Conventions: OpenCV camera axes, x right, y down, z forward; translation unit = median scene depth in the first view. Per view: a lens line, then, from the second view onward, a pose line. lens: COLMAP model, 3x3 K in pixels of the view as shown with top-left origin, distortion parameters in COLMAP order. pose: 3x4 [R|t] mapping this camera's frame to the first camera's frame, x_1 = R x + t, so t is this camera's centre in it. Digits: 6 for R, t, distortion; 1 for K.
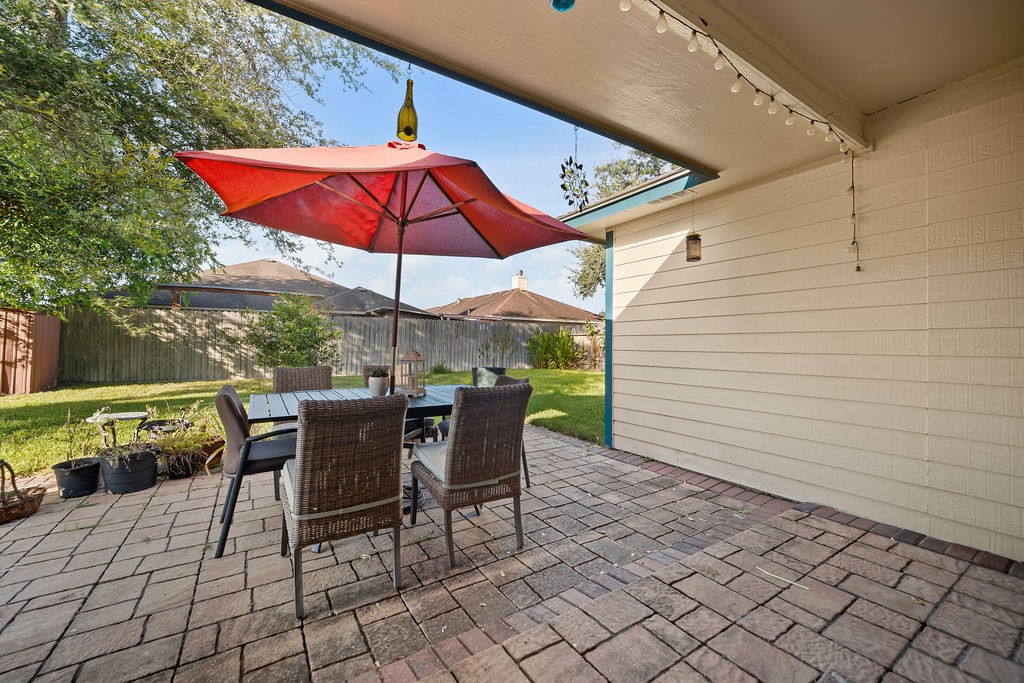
lens RADIAL K [[408.2, 0, 512.0], [0, 408.2, 341.5], [0, 0, 1]] dist [-0.023813, 0.000079]
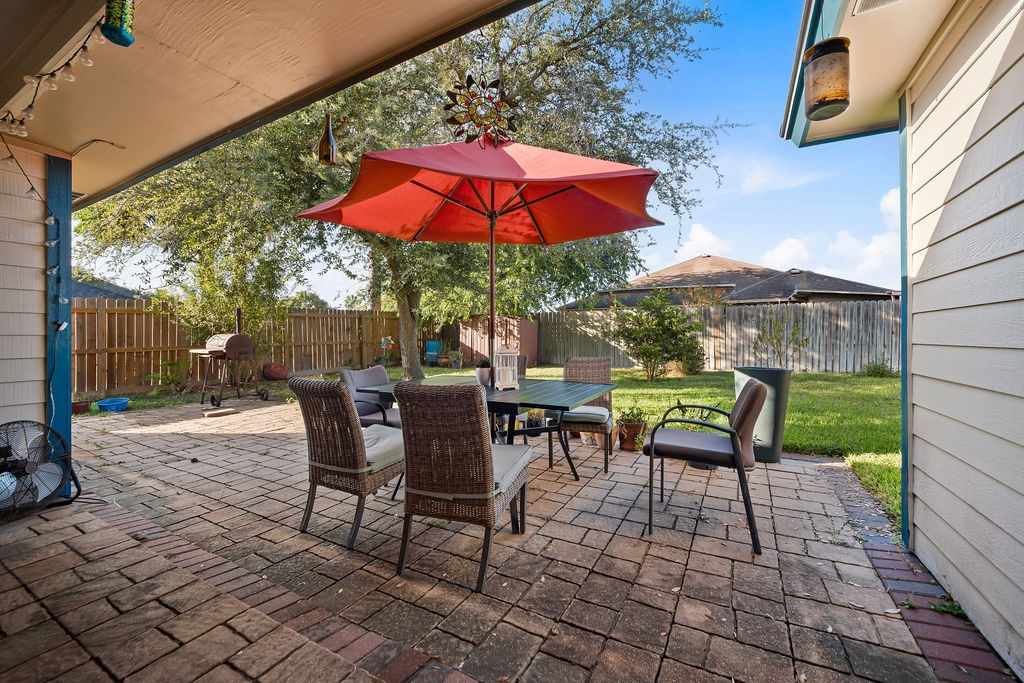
lens RADIAL K [[408.2, 0, 512.0], [0, 408.2, 341.5], [0, 0, 1]] dist [-0.023813, 0.000079]
pose [[0.480360, 0.004192, -0.877061, 0.541993], [0.010031, 0.999897, 0.010273, 0.009904], [0.877014, -0.013733, 0.480268, 0.476680]]
